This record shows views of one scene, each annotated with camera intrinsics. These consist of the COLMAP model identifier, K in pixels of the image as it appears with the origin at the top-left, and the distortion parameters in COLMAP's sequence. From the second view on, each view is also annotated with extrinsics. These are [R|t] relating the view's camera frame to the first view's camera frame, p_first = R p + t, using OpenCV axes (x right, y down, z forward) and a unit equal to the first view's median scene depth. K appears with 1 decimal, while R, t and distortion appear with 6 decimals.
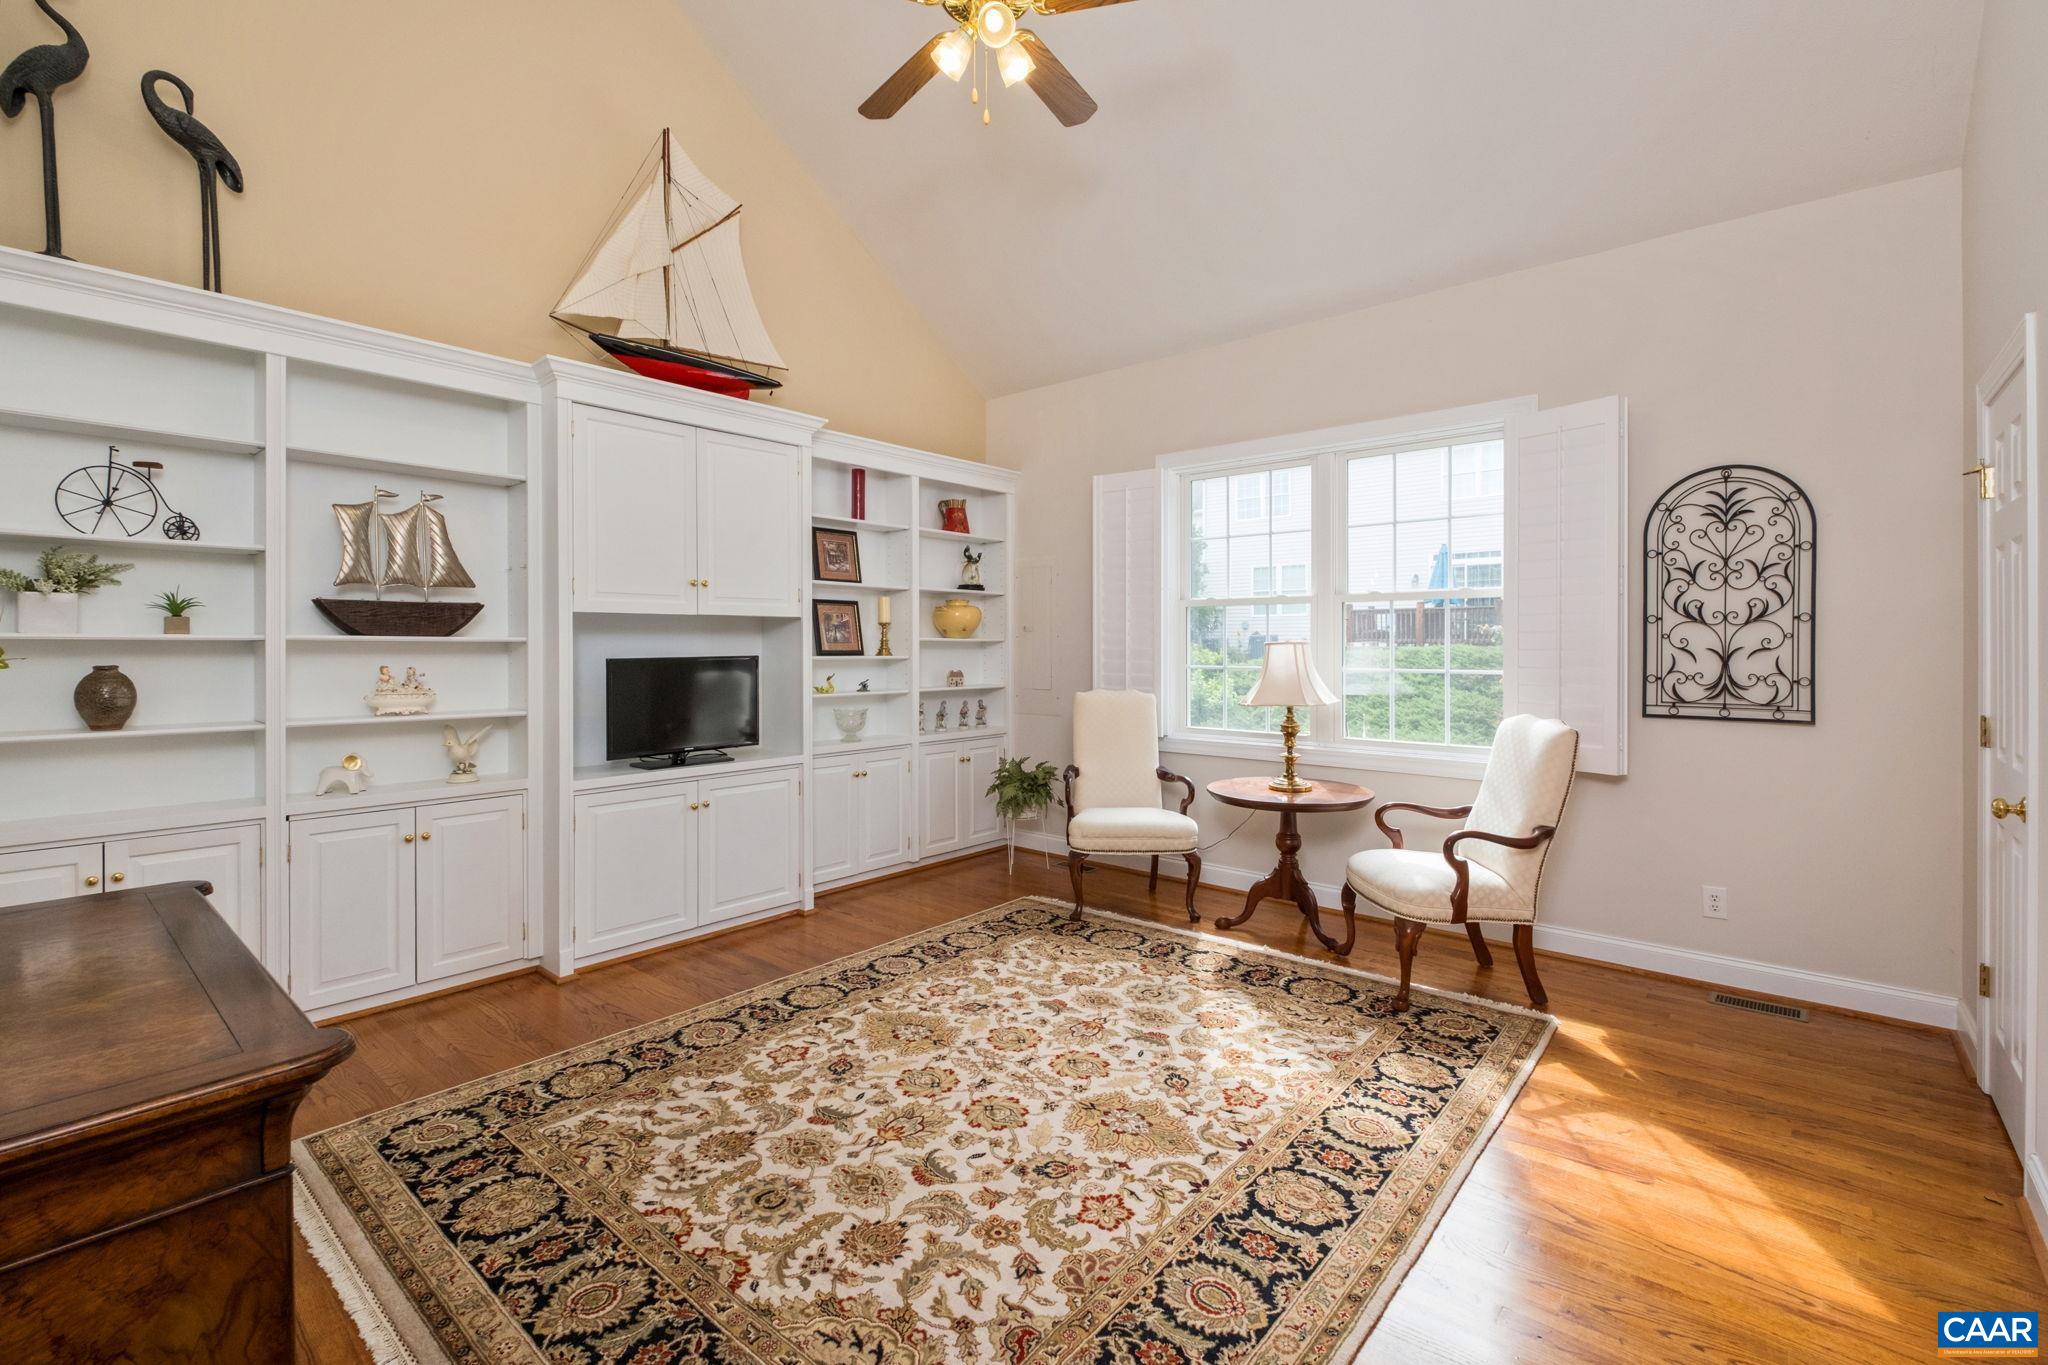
lens RADIAL K [[889.7, 0, 1048.0], [0, 889.7, 650.0], [0, 0, 1]] dist [0.023898, -0.022448]
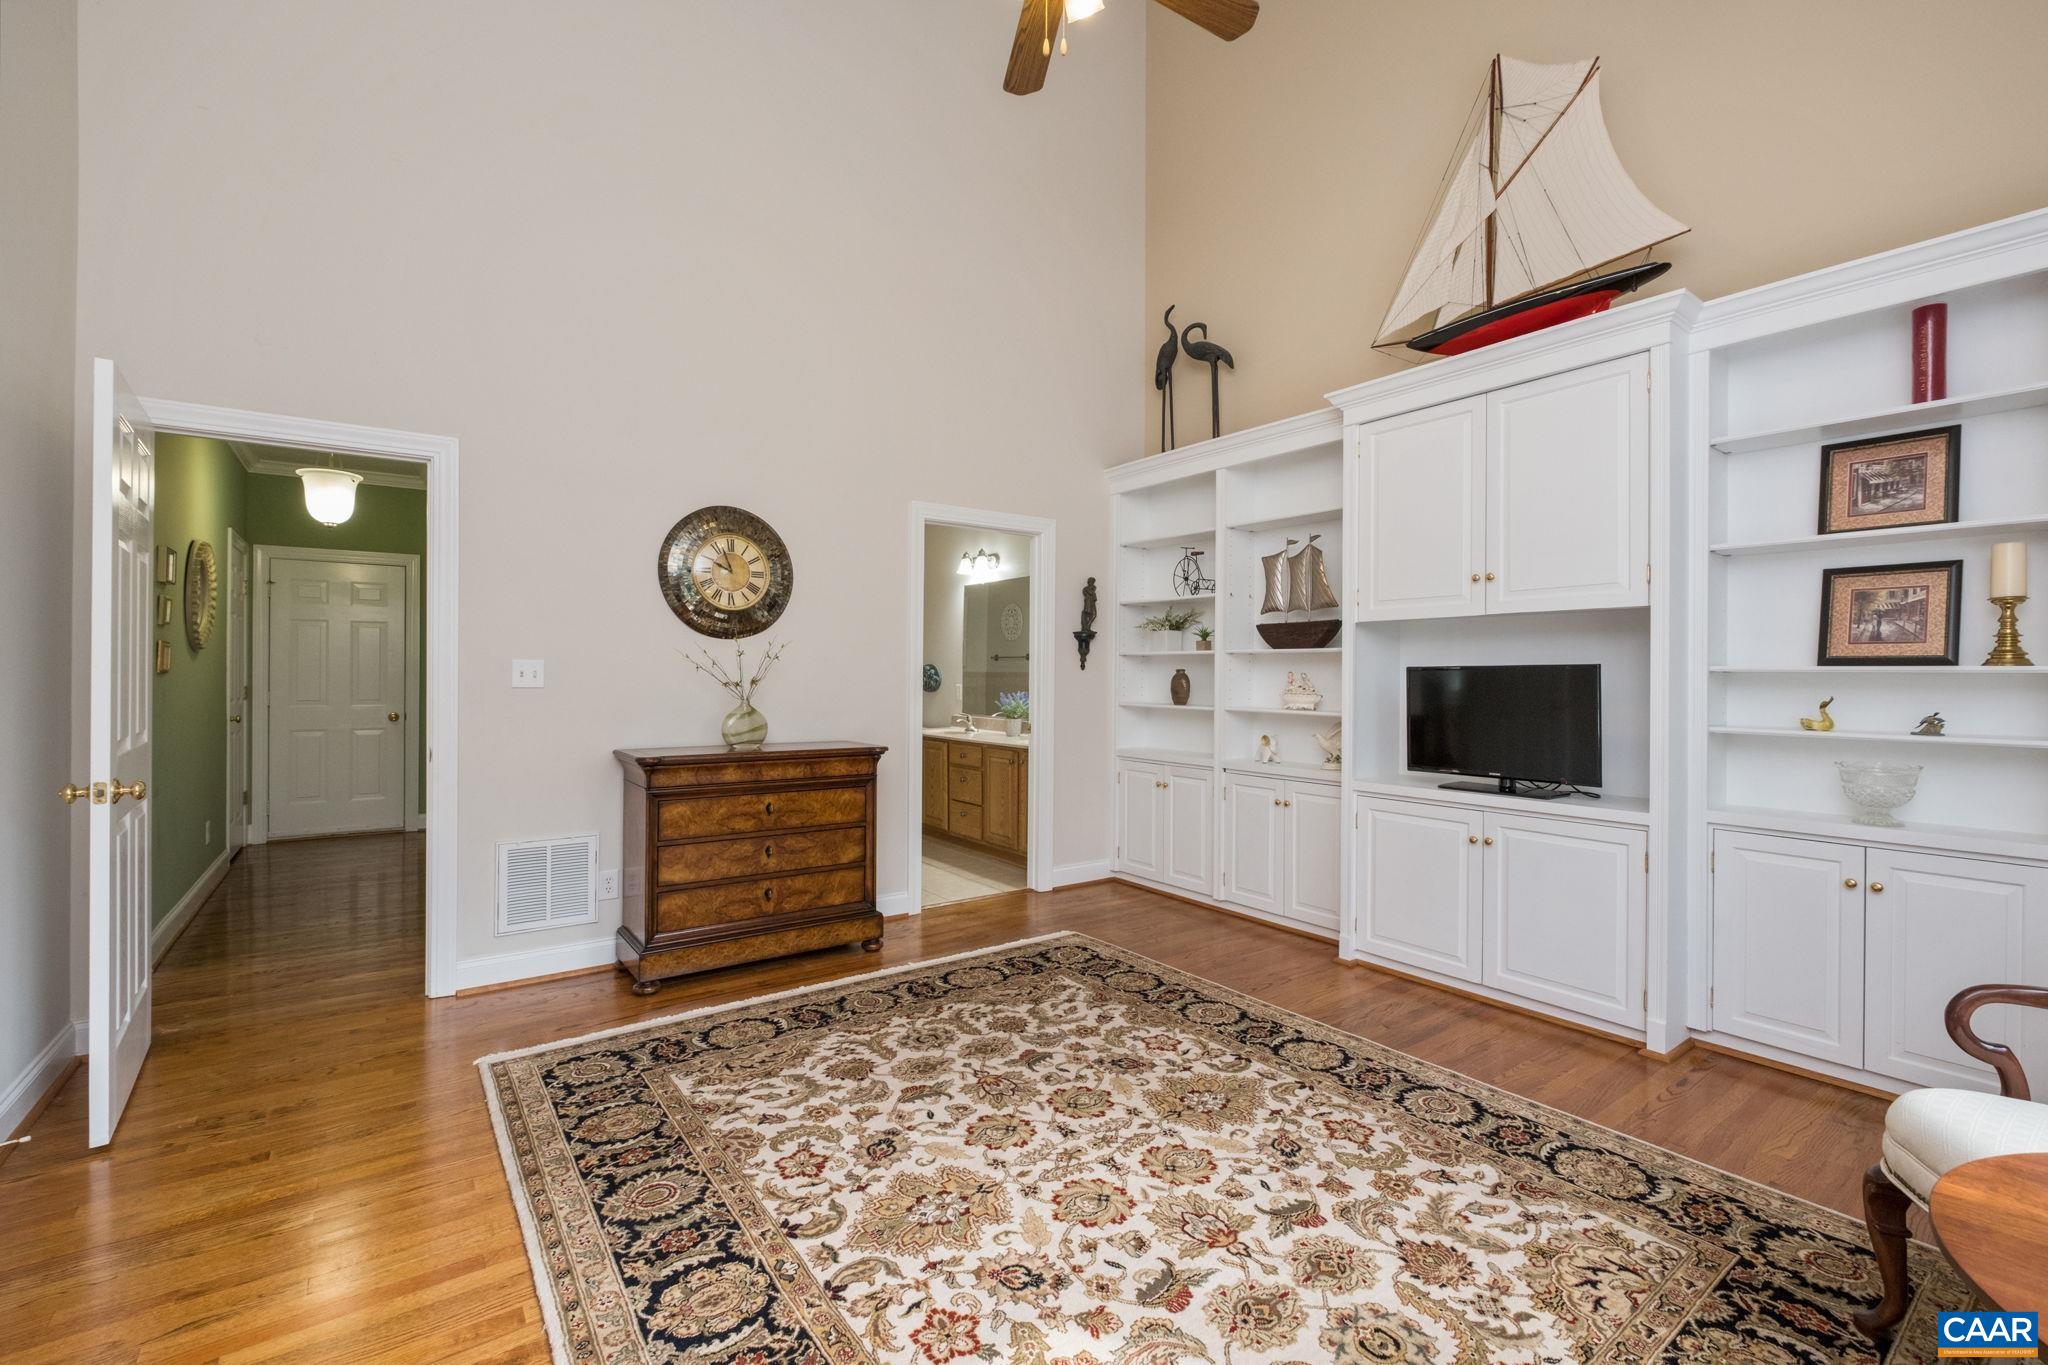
lens RADIAL K [[894.9, 0, 1023.3], [0, 894.9, 675.7], [0, 0, 1]] dist [-0.002496, -0.000629]
pose [[-0.250232, 0.000887, -0.968186, 0.713347], [-0.010520, 0.999938, 0.003636, 0.026352], [0.968129, 0.011095, -0.250207, 1.051231]]
